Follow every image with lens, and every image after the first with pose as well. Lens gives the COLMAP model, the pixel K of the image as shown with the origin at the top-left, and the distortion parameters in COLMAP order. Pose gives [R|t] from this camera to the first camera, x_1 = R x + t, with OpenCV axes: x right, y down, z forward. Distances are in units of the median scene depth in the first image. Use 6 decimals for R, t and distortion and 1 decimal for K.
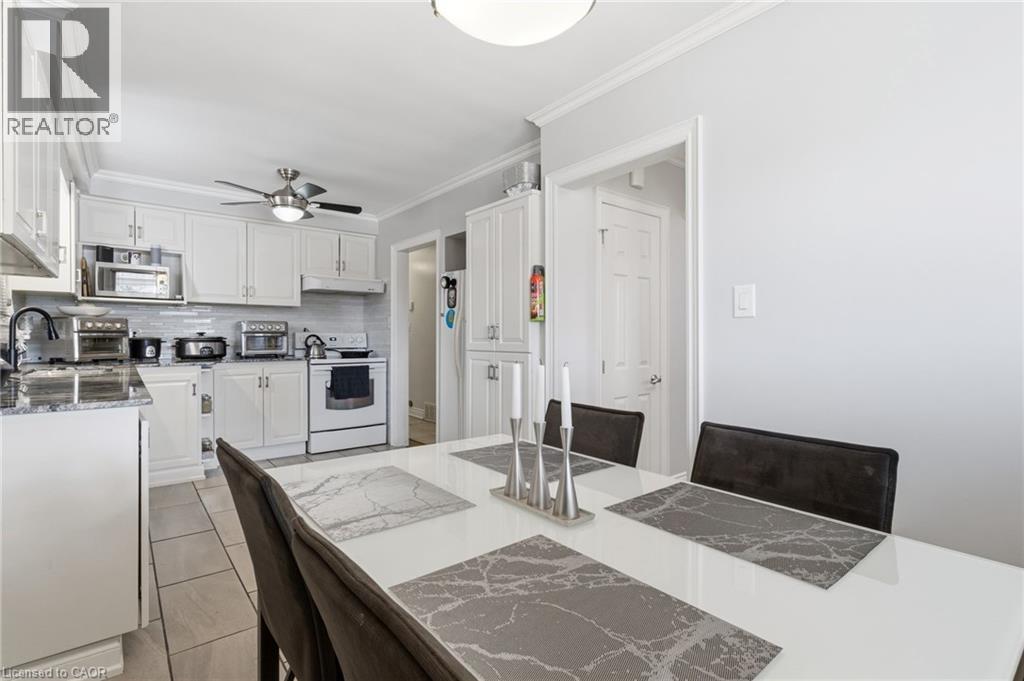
lens RADIAL K [[483.2, 0, 508.3], [0, 483.2, 338.1], [0, 0, 1]] dist [-0.006168, 0.000402]
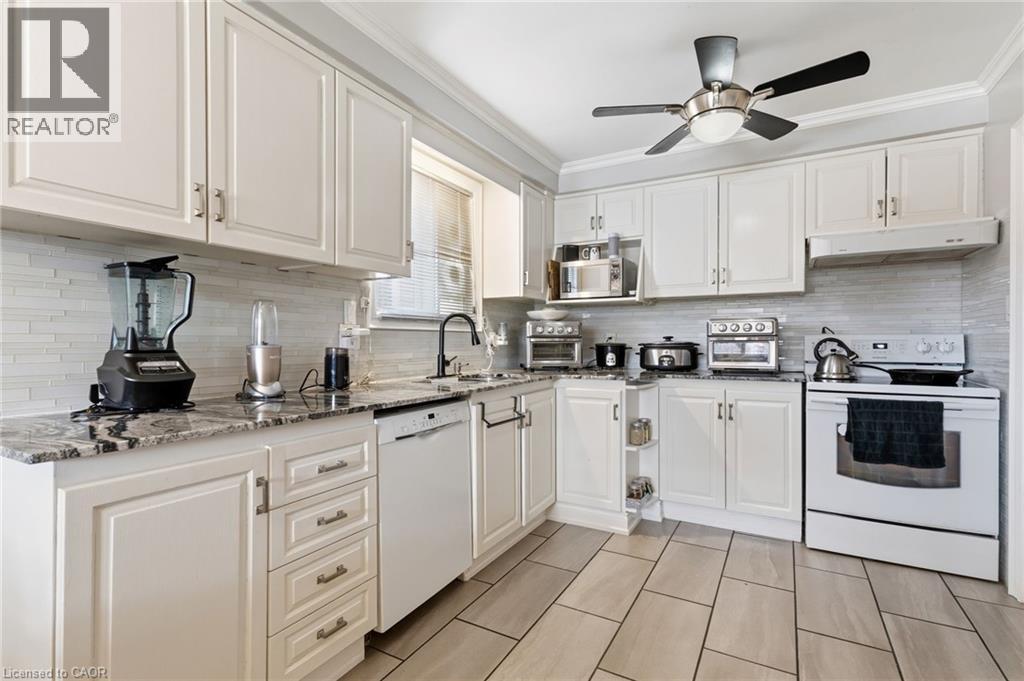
lens RADIAL K [[483.2, 0, 514.3], [0, 483.2, 345.4], [0, 0, 1]] dist [-0.006168, 0.000402]
pose [[0.361514, 0.001814, -0.932365, -0.004491], [-0.002751, 0.999996, 0.000879, 0.002313], [0.932363, 0.002247, 0.361518, 0.465173]]
